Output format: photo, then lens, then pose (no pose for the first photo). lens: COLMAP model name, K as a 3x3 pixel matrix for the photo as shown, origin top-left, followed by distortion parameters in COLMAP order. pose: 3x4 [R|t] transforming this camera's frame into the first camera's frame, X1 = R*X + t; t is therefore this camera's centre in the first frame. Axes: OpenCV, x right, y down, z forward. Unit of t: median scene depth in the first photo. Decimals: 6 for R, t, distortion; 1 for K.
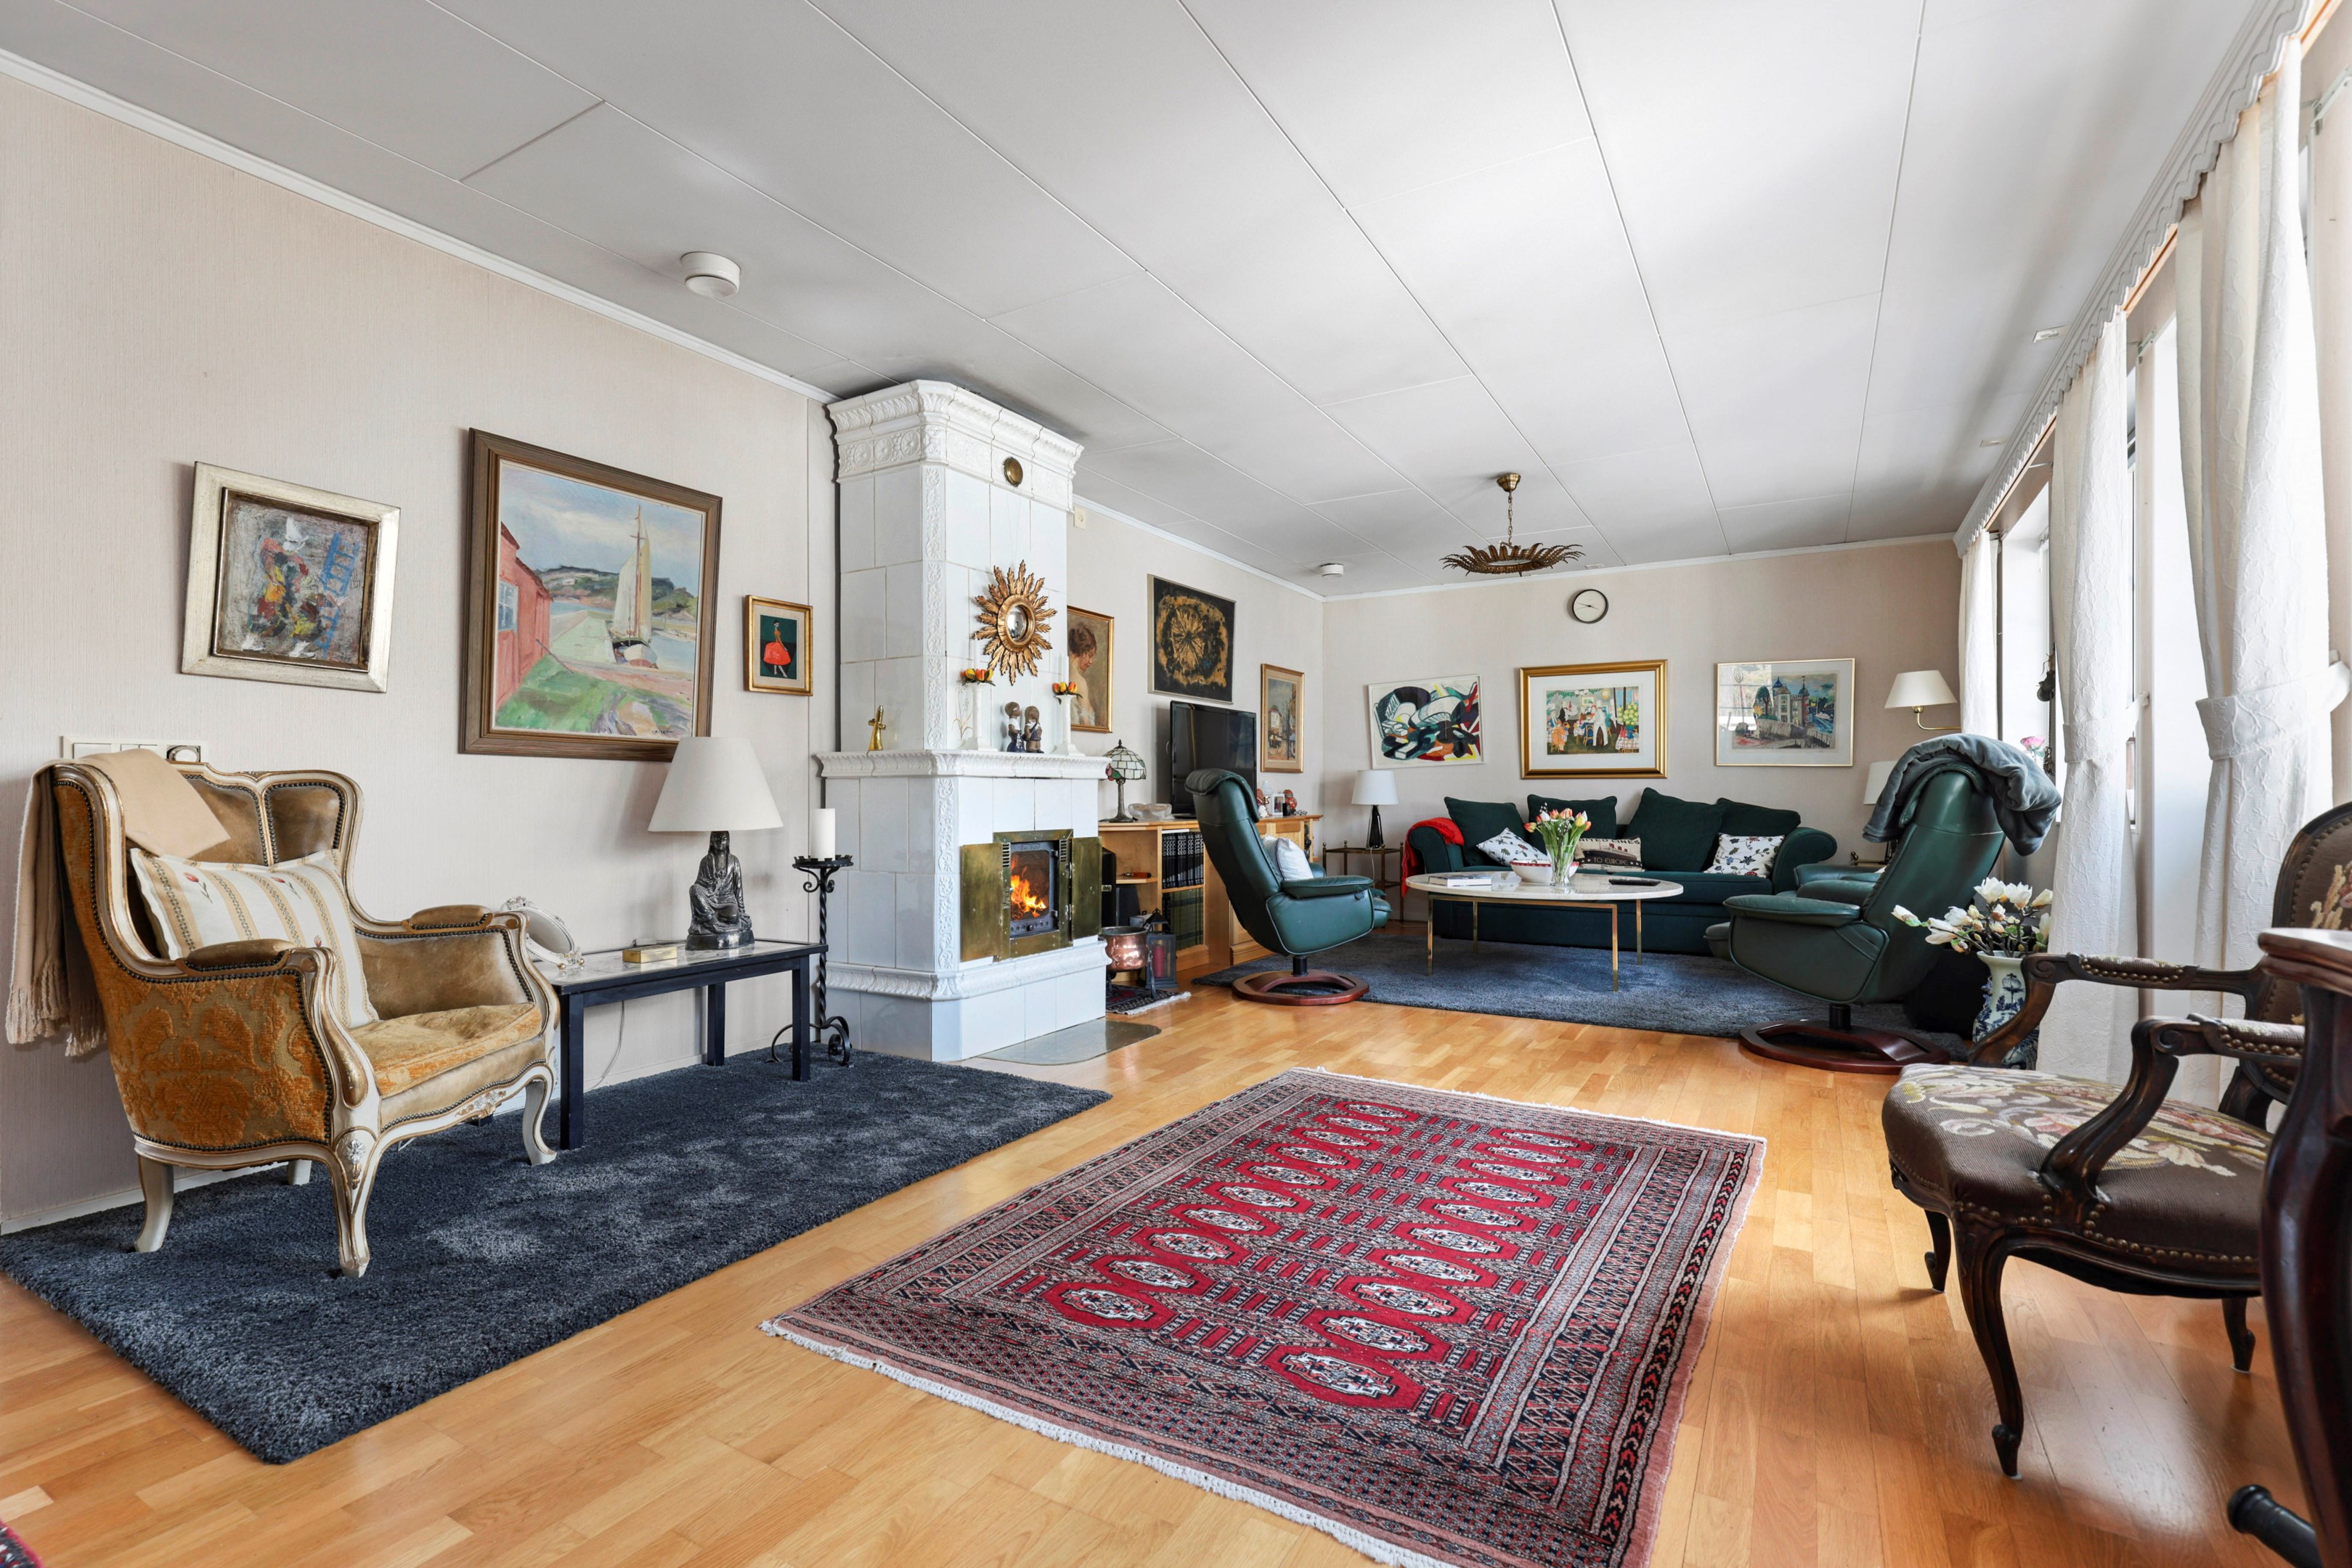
lens RADIAL K [[1069.0, 0, 1184.0], [0, 1069.0, 785.4], [0, 0, 1]] dist [-0.000012, 0.000299]
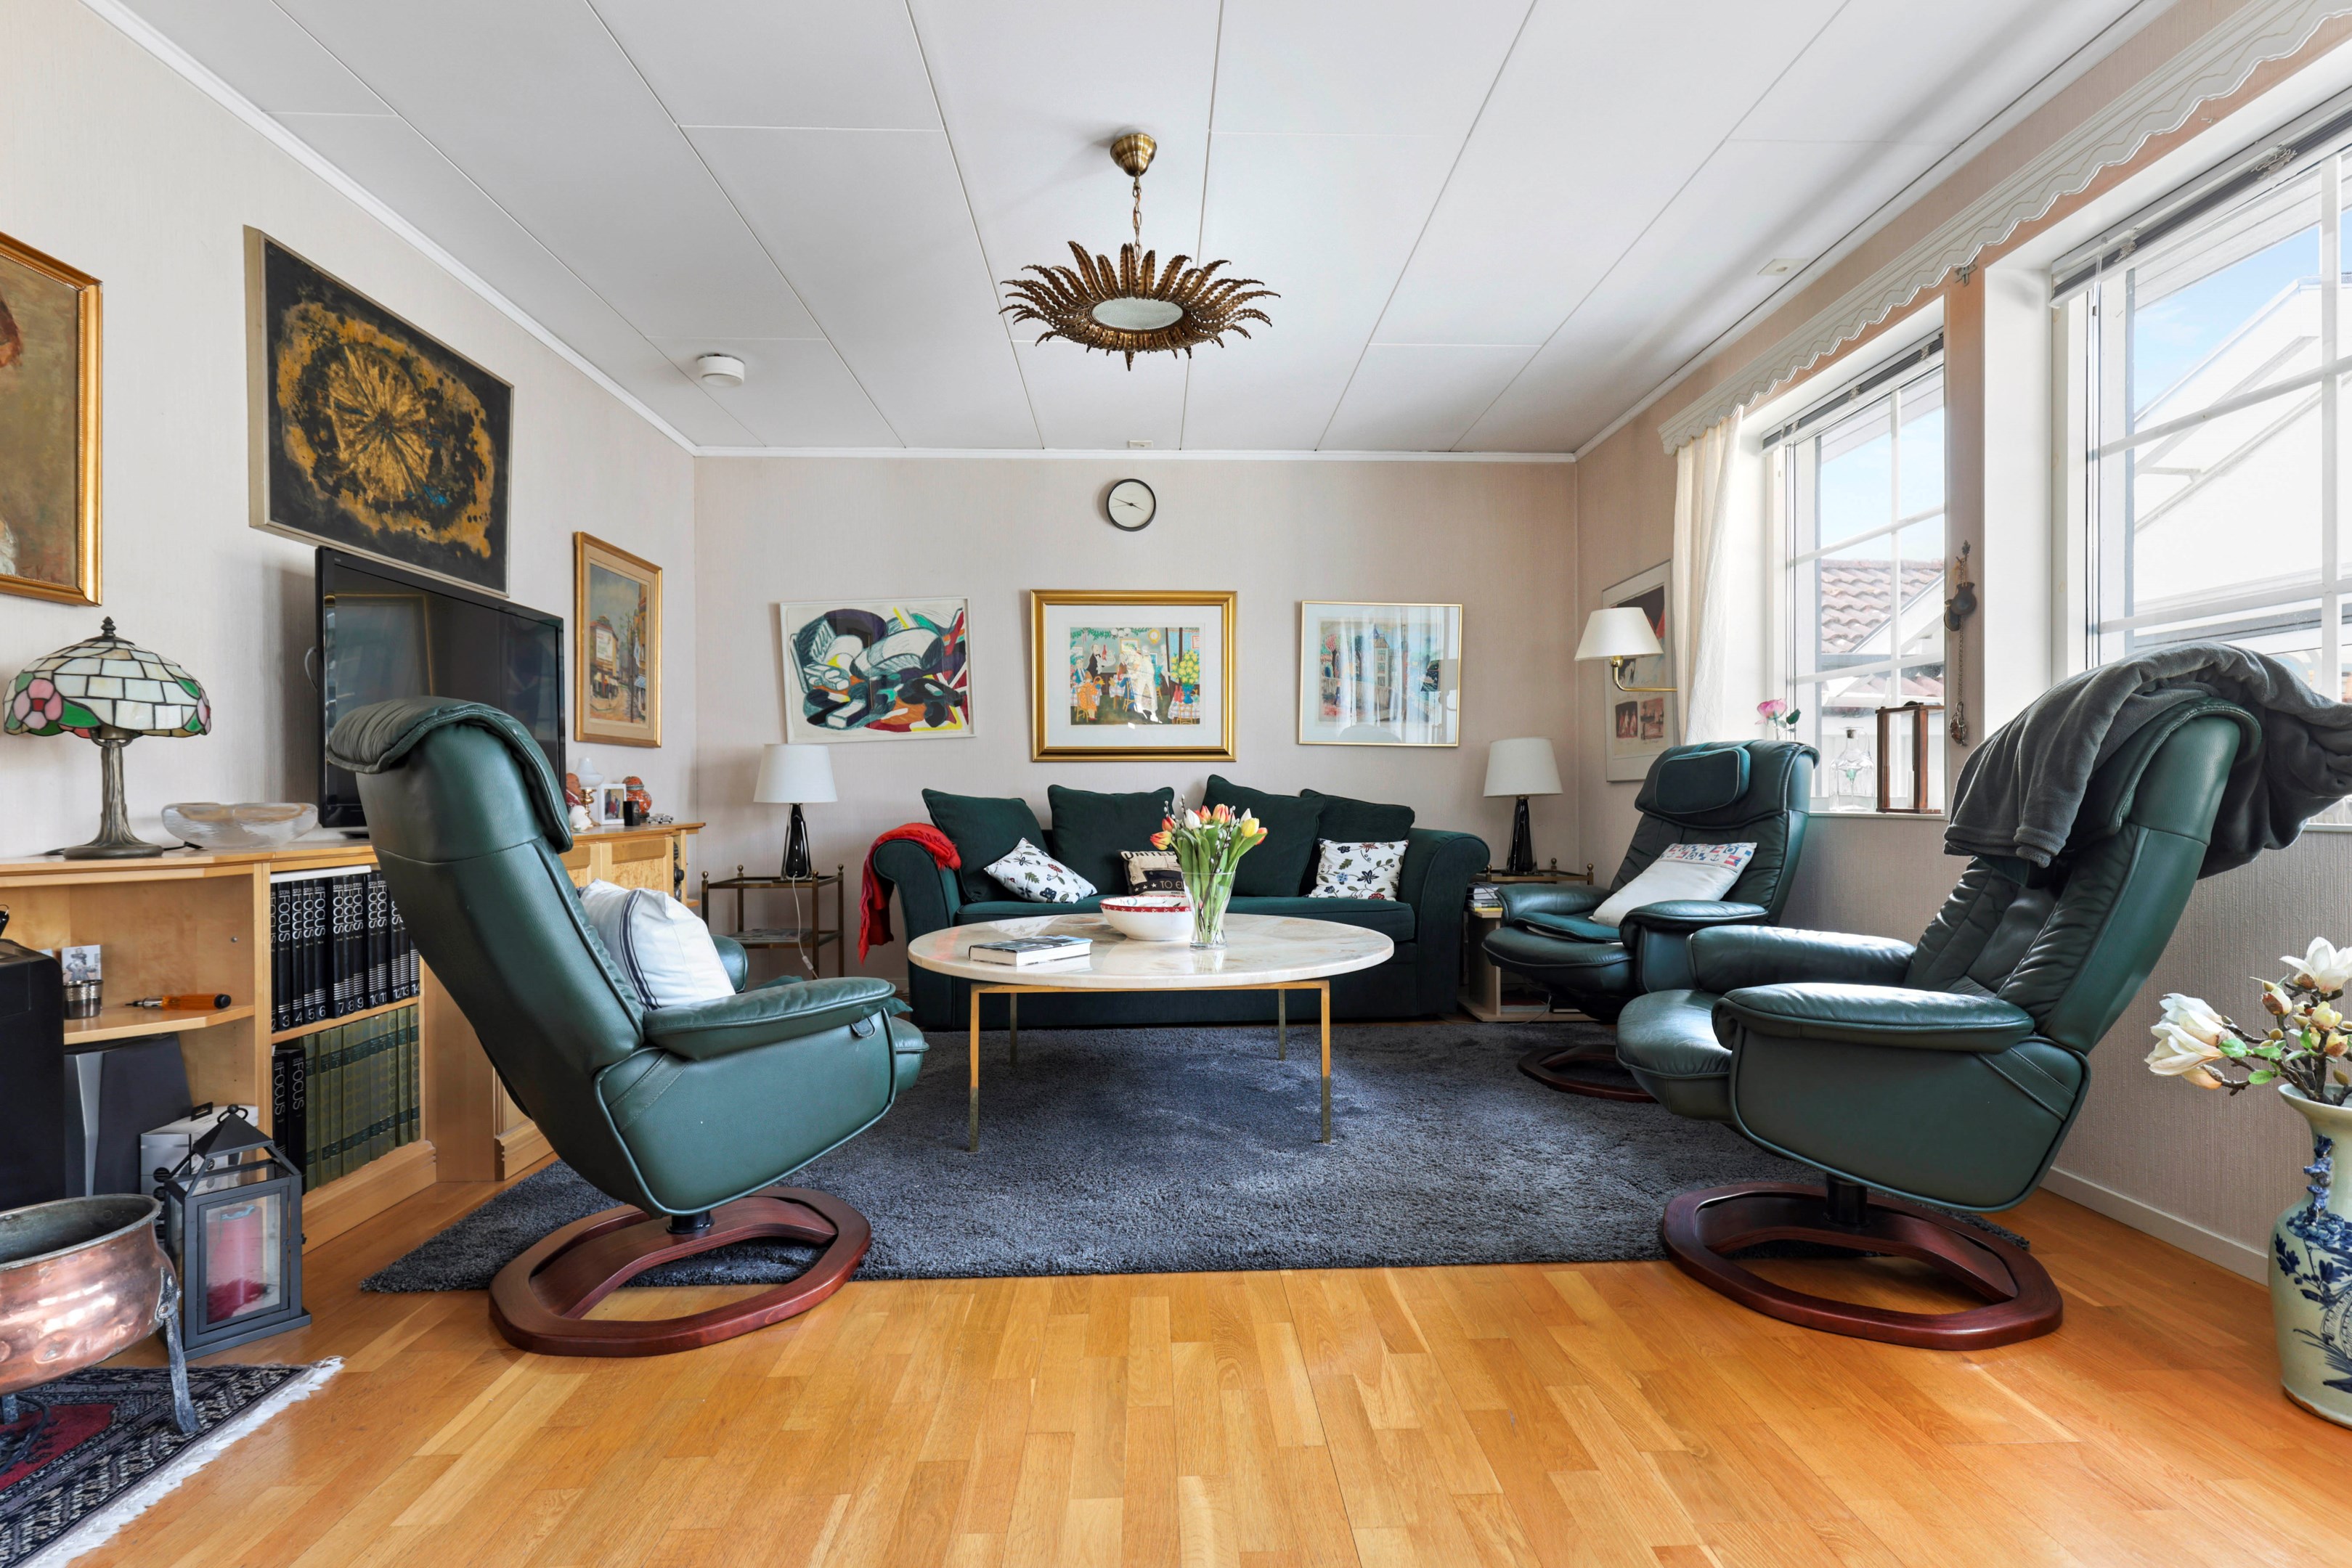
lens RADIAL K [[1119.8, 0, 1191.8], [0, 1119.8, 799.2], [0, 0, 1]] dist [0.003832, 0.001751]
pose [[0.839085, -0.007012, 0.543956, 0.029107], [0.000523, 0.999927, 0.012083, 0.009448], [-0.544001, -0.009855, 0.839027, 0.410861]]
